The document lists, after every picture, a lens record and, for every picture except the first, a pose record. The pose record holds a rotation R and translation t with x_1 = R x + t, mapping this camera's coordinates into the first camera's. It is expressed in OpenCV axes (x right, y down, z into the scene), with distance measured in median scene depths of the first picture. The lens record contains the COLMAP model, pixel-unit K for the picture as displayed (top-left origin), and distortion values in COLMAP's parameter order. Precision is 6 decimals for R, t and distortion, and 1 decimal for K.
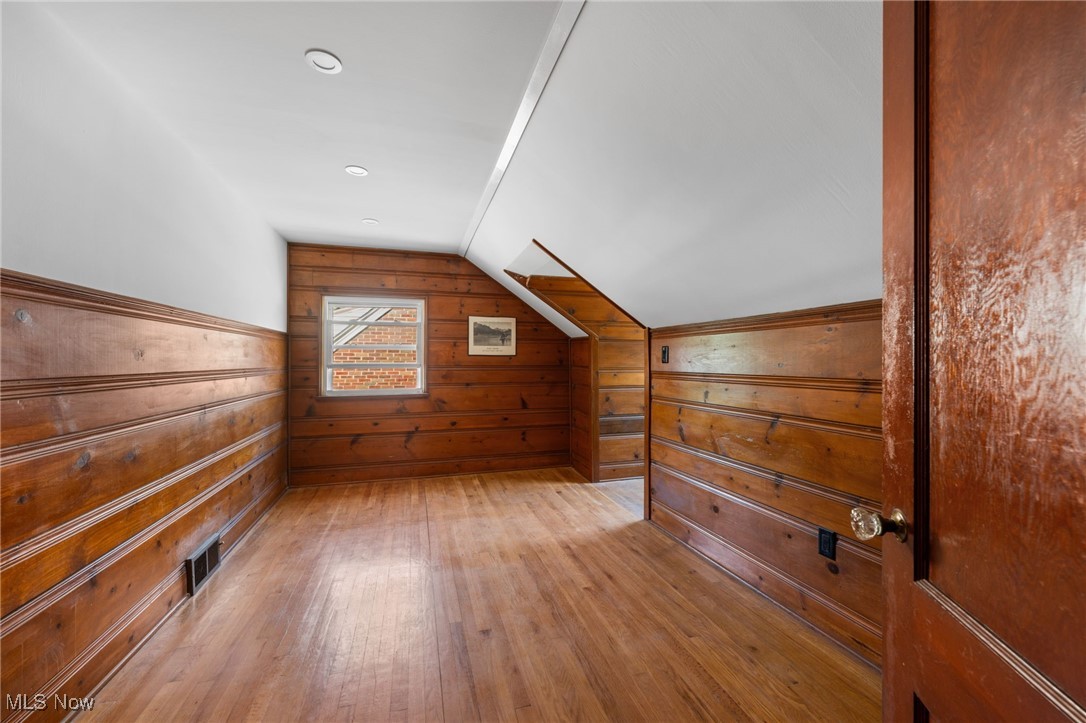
lens RADIAL K [[430.6, 0, 541.7], [0, 430.6, 359.7], [0, 0, 1]] dist [0.002547, 0.000304]
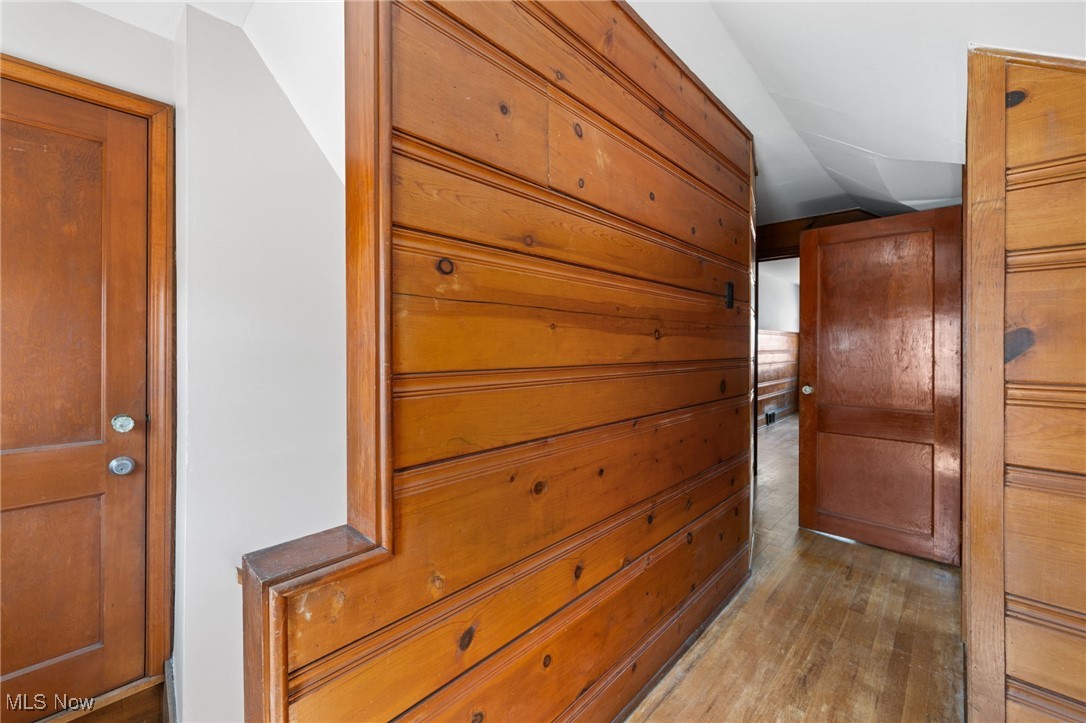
lens RADIAL K [[430.6, 0, 543.7], [0, 430.6, 352.3], [0, 0, 1]] dist [0.002547, 0.000304]
pose [[0.489875, 0.011944, -0.871711, 0.675720], [-0.001174, 0.999914, 0.013041, 0.005282], [0.871792, -0.005366, 0.489847, -1.202694]]
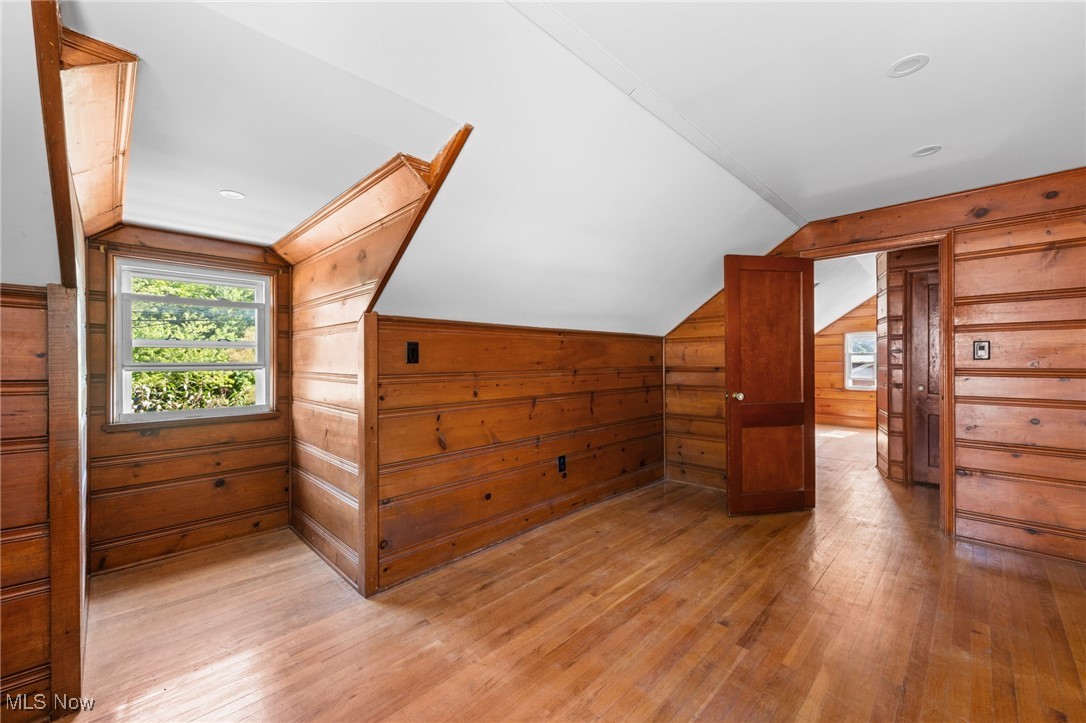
lens RADIAL K [[430.6, 0, 544.7], [0, 430.6, 359.7], [0, 0, 1]] dist [0.002547, 0.000304]
pose [[-0.474231, 0.001835, 0.880398, -0.639649], [0.003036, 0.999995, -0.000449, 0.003171], [-0.880395, 0.002460, -0.474235, 1.431054]]
